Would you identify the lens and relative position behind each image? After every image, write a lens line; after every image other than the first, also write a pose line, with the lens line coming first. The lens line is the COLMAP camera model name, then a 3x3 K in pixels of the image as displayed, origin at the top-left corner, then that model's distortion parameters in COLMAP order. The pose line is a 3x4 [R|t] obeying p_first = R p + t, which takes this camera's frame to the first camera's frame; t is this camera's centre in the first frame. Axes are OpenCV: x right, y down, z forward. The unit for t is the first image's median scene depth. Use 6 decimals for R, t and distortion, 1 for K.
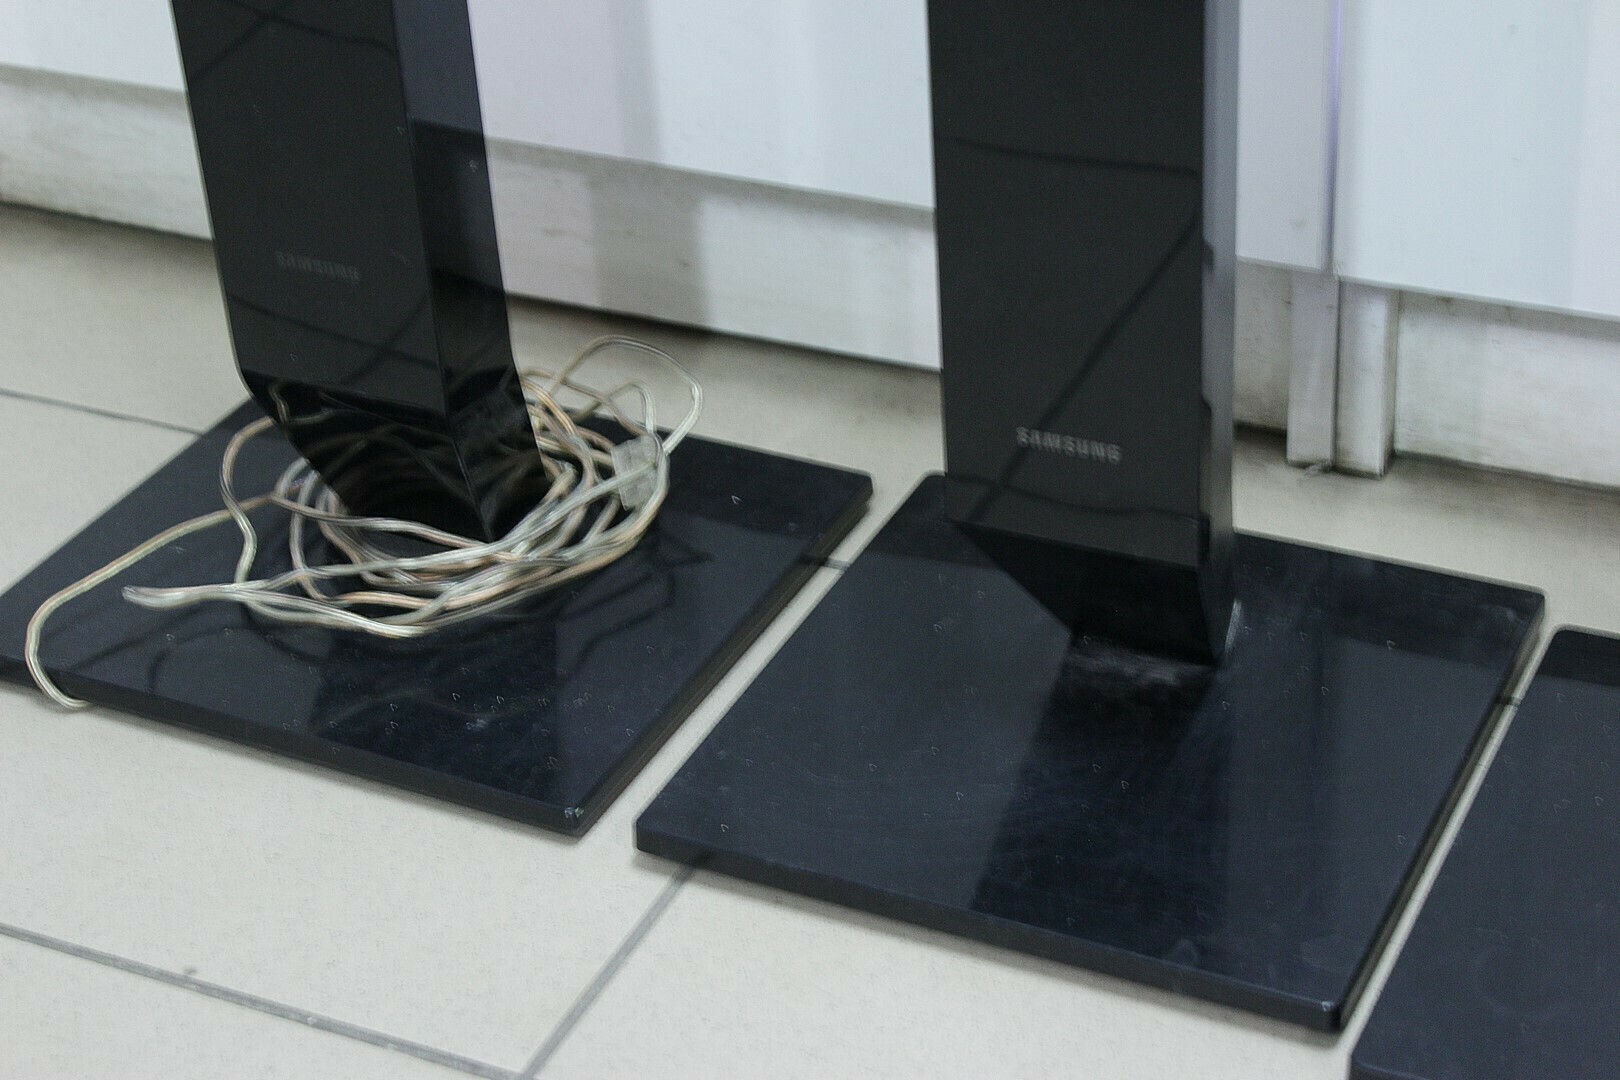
lens RADIAL K [[3015.2, 0, 810.0], [0, 3015.2, 540.0], [0, 0, 1]] dist [0.022864, 0.095622]
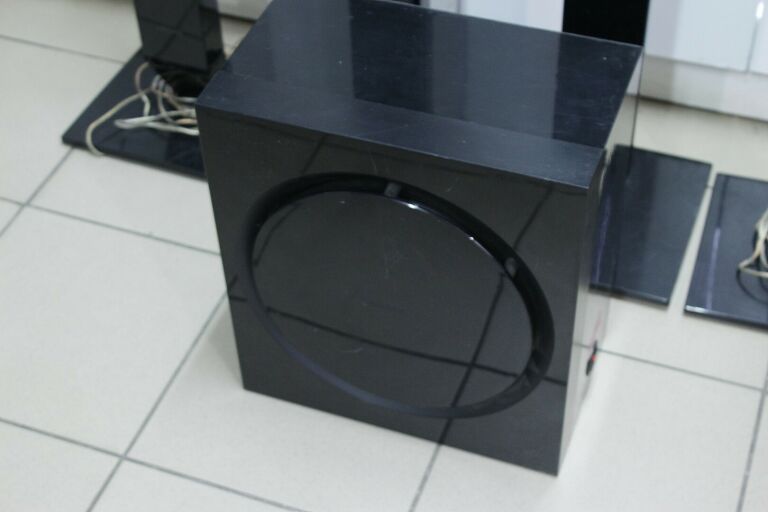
lens RADIAL K [[1279.5, 0, 384.0], [0, 1279.5, 256.0], [0, 0, 1]] dist [0.017830, -0.022692]
pose [[0.996136, -0.037451, 0.079443, -0.040124], [0.019440, 0.976112, 0.216398, -0.141557], [-0.085649, -0.214018, 0.973068, -0.478988]]
